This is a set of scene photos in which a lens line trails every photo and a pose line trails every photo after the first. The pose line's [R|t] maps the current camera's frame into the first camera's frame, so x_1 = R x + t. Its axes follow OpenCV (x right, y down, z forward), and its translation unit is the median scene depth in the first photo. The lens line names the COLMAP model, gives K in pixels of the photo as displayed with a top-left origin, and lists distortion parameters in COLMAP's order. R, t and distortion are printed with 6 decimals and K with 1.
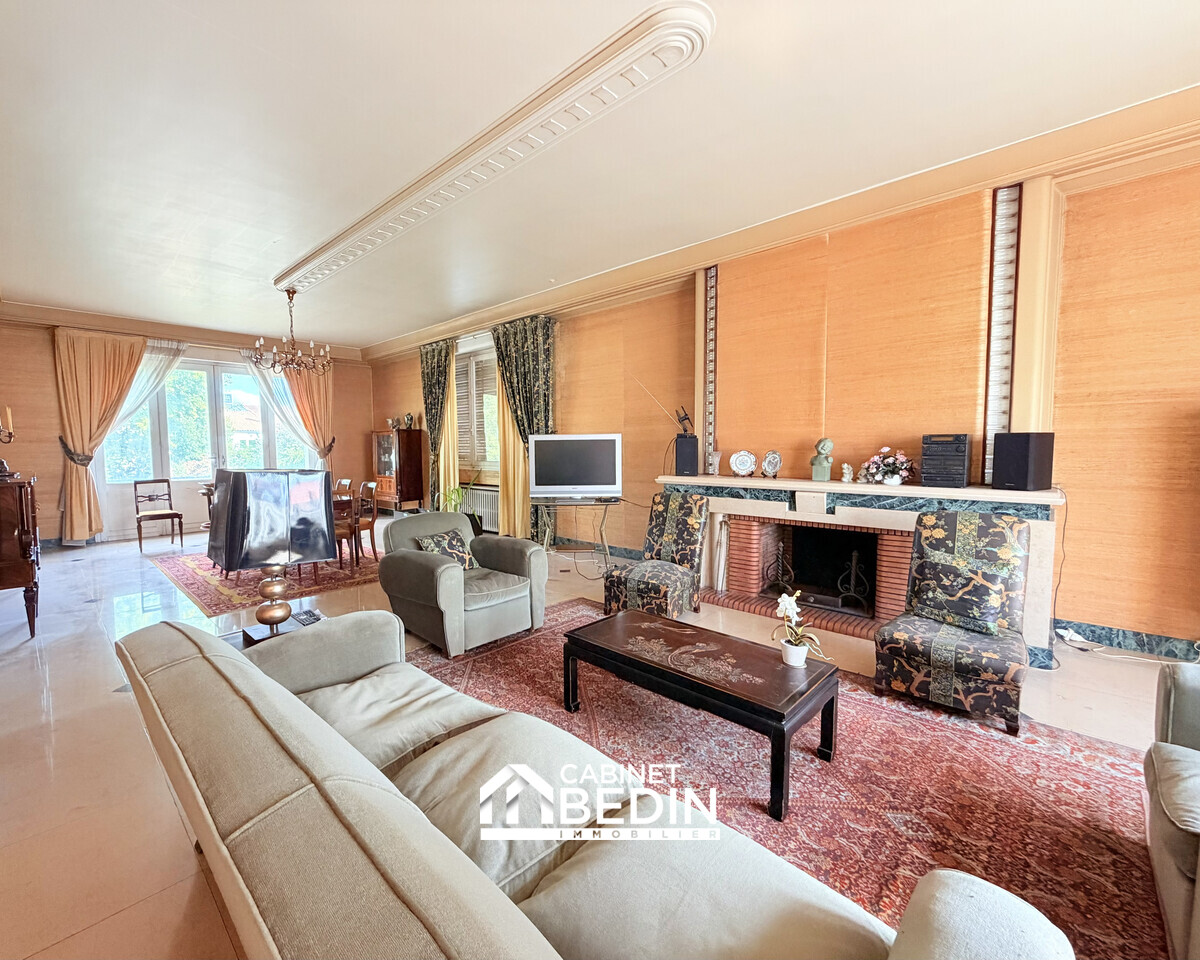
lens RADIAL K [[519.7, 0, 598.9], [0, 519.7, 478.3], [0, 0, 1]] dist [0.002412, 0.000523]
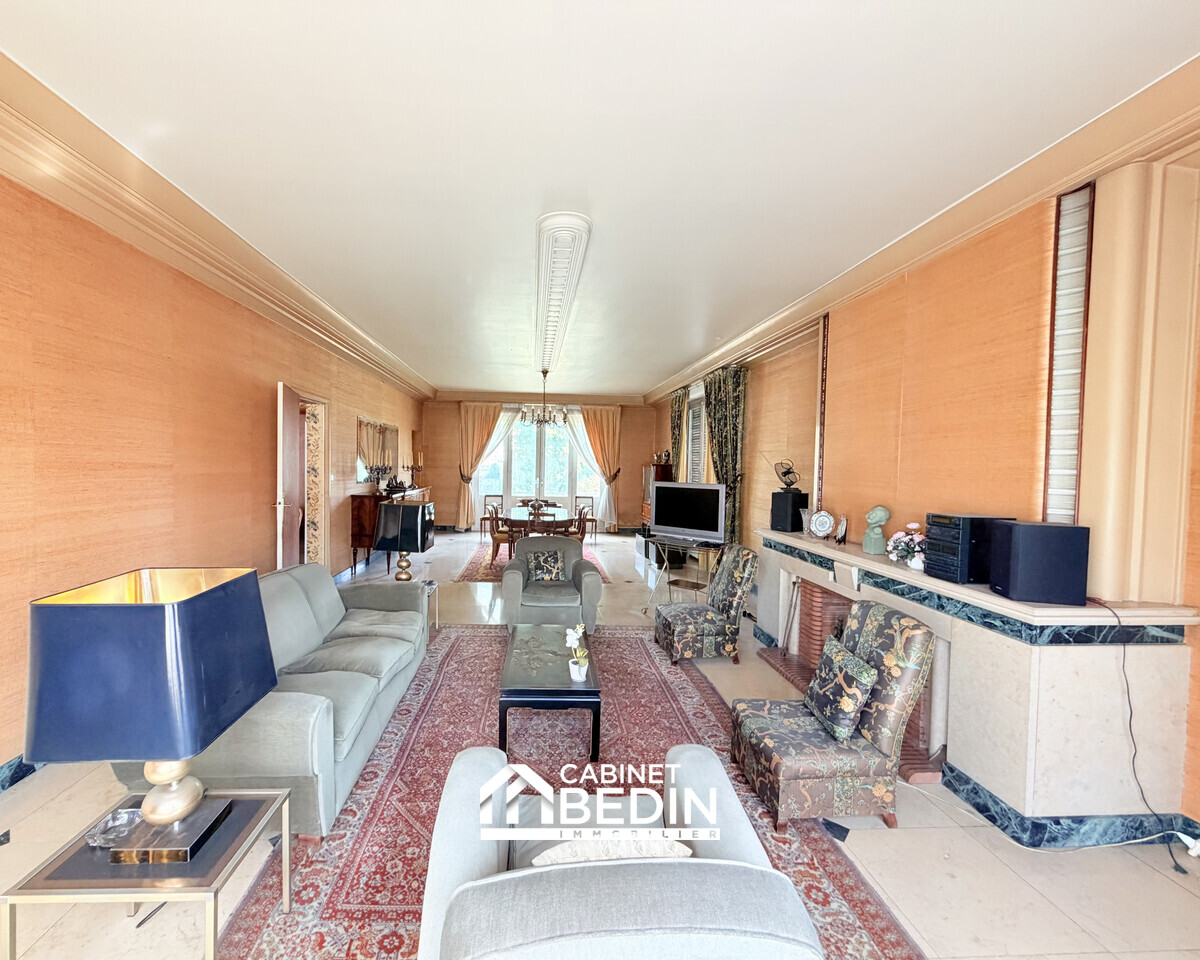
lens RADIAL K [[572.4, 0, 599.8], [0, 572.4, 479.1], [0, 0, 1]] dist [-0.002088, -0.000291]
pose [[0.721440, 0.051667, -0.690547, 0.709304], [-0.076353, 0.997067, -0.005168, -0.075715], [0.688255, 0.056453, 0.723269, -0.025902]]
